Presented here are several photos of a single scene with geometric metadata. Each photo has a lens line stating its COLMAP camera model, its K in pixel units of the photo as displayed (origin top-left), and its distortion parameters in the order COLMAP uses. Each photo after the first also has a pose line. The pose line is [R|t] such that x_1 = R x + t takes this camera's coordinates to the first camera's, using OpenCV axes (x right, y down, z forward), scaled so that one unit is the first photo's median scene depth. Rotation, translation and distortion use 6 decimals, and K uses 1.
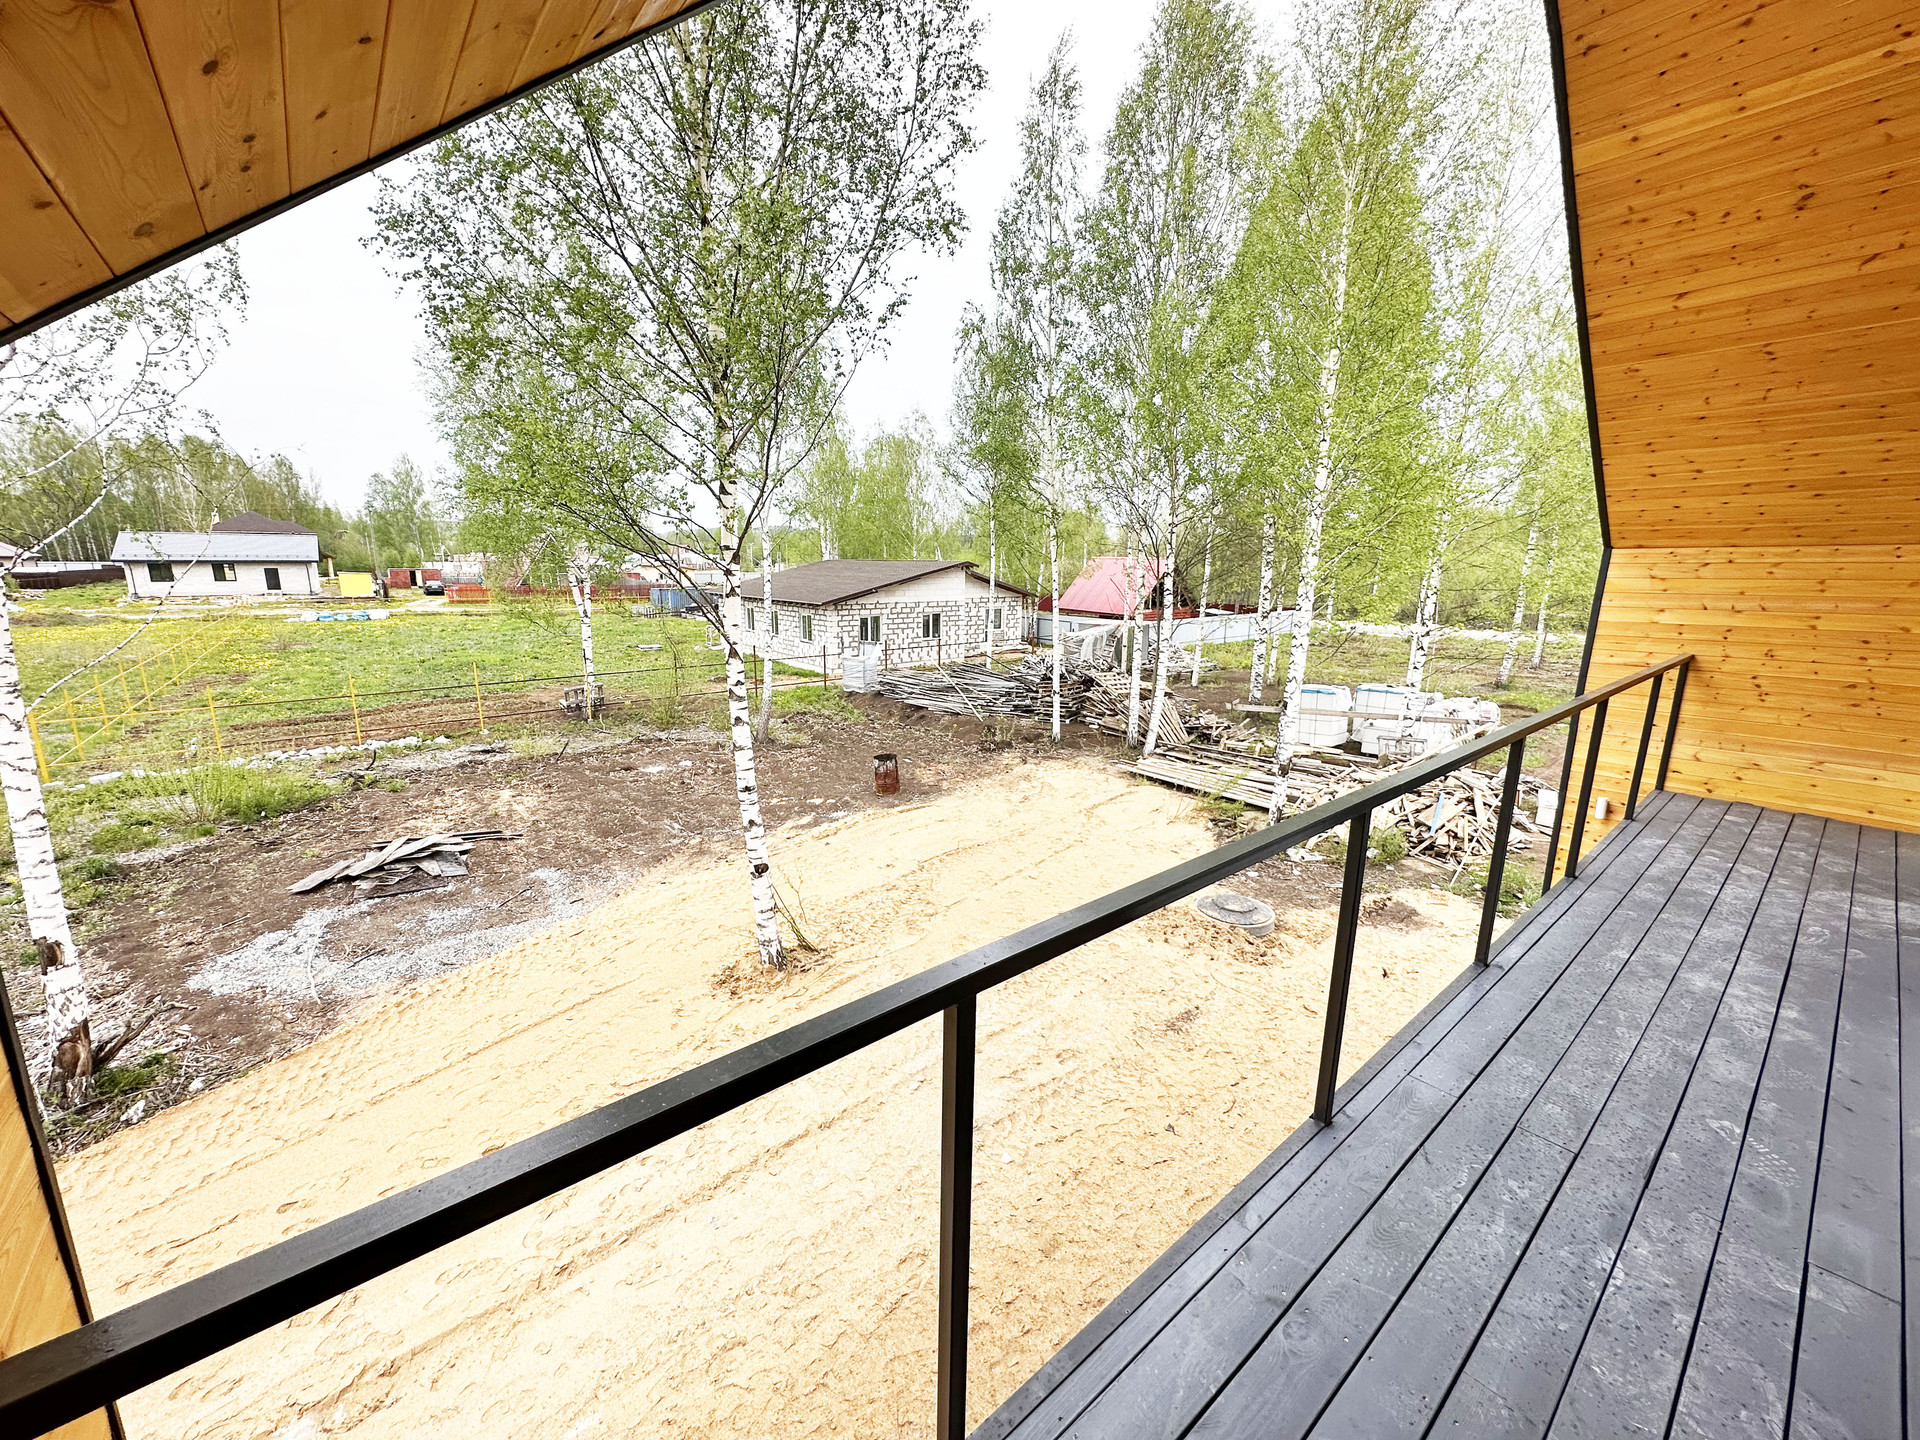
lens RADIAL K [[764.4, 0, 957.6], [0, 764.4, 720.2], [0, 0, 1]] dist [-0.001007, 0.000146]
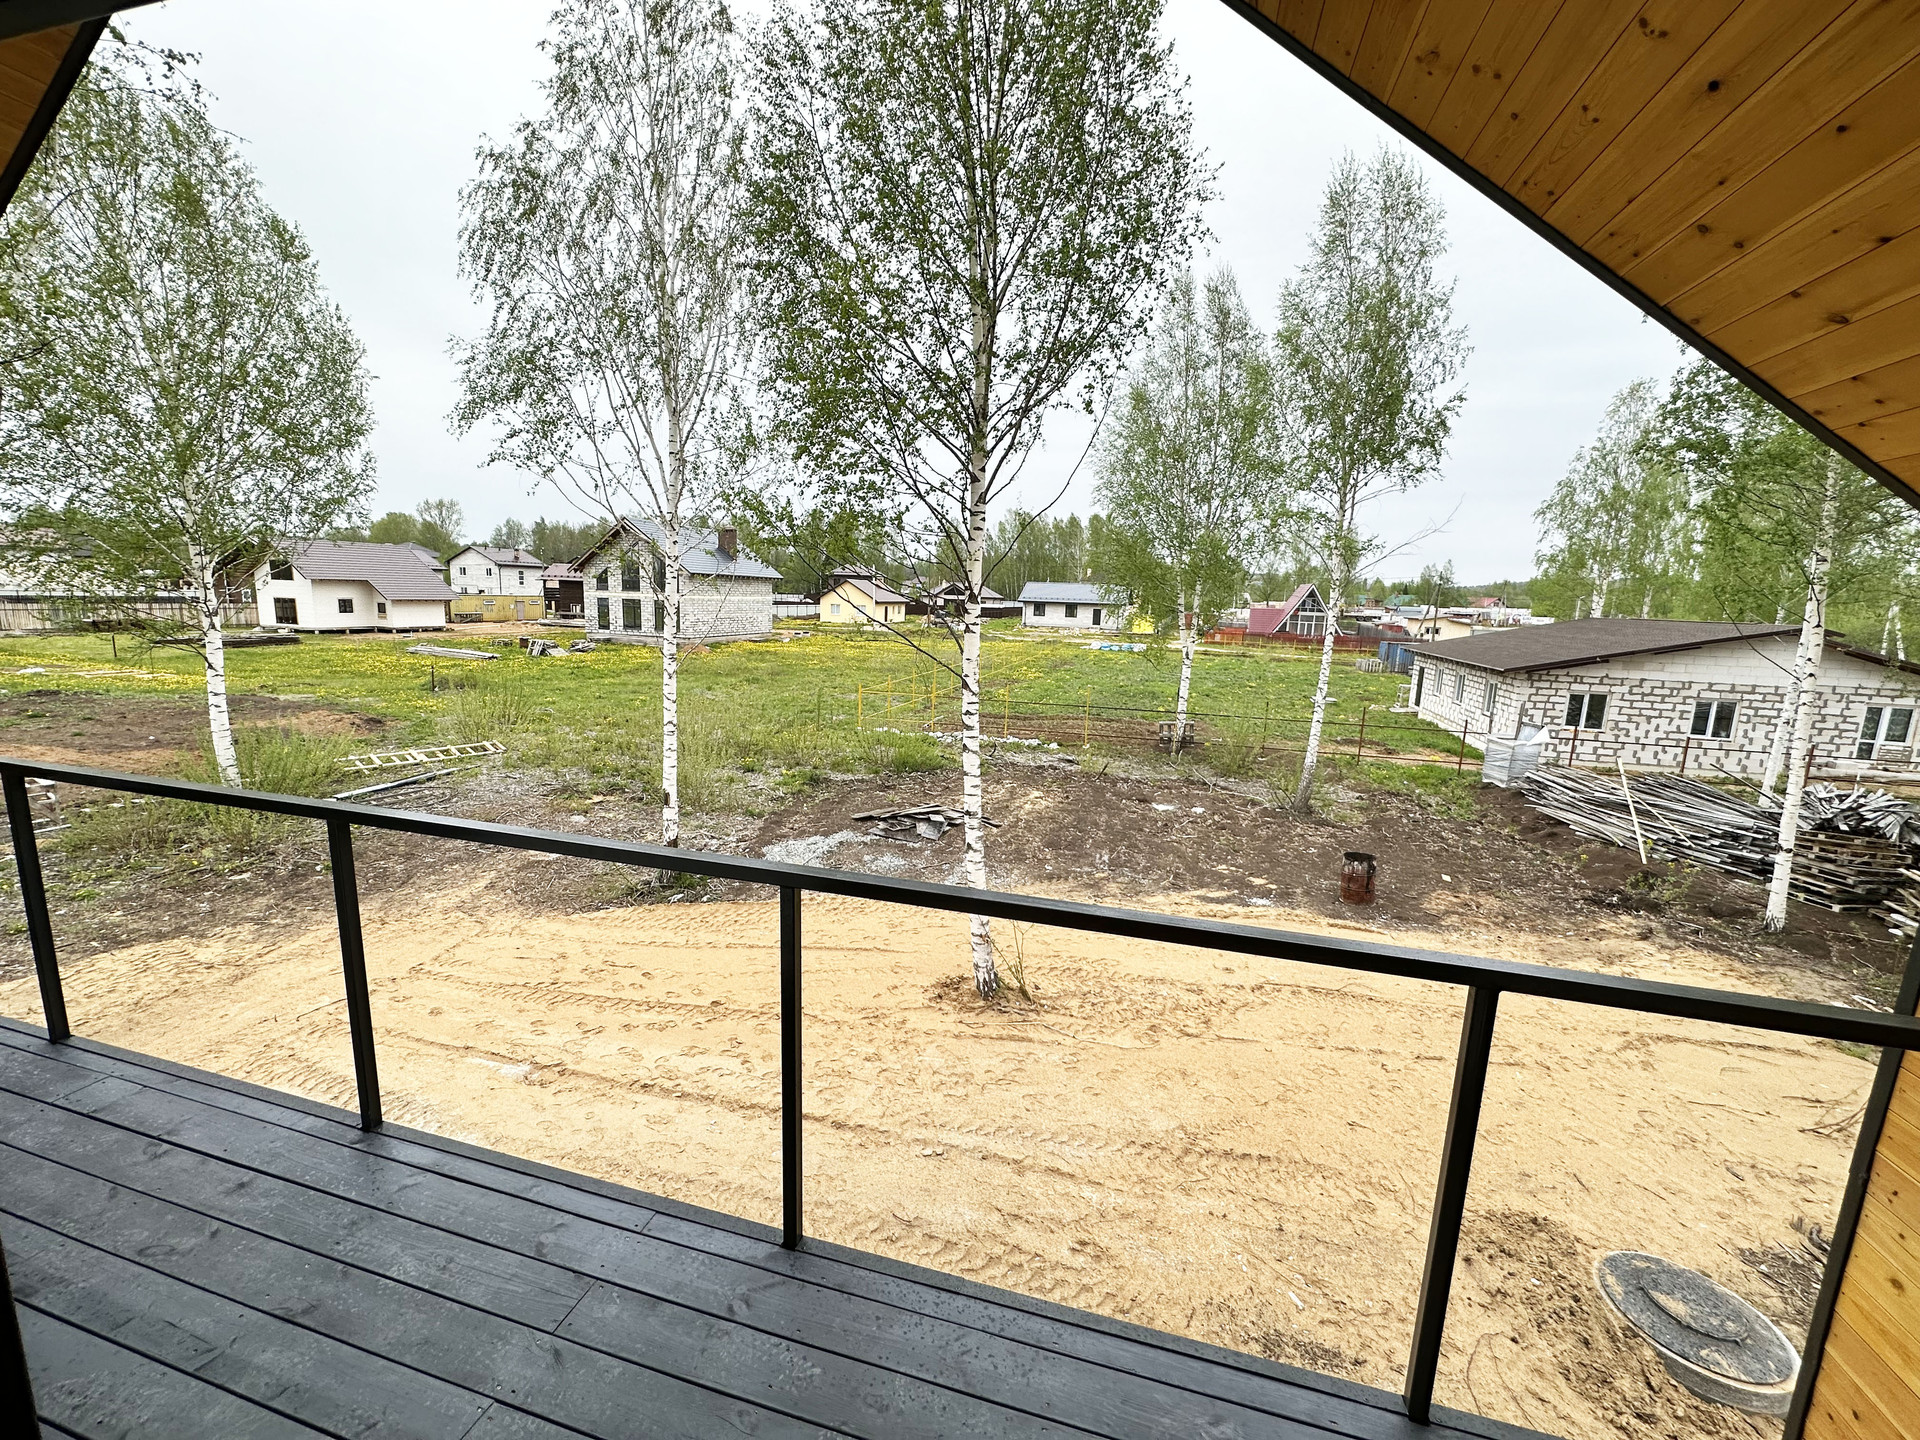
lens RADIAL K [[764.4, 0, 957.6], [0, 764.4, 720.2], [0, 0, 1]] dist [-0.001007, 0.000146]
pose [[0.569890, 0.145767, -0.808689, 0.294764], [-0.197387, 0.979609, 0.037476, -0.038942], [0.797661, 0.138268, 0.587042, 0.183067]]
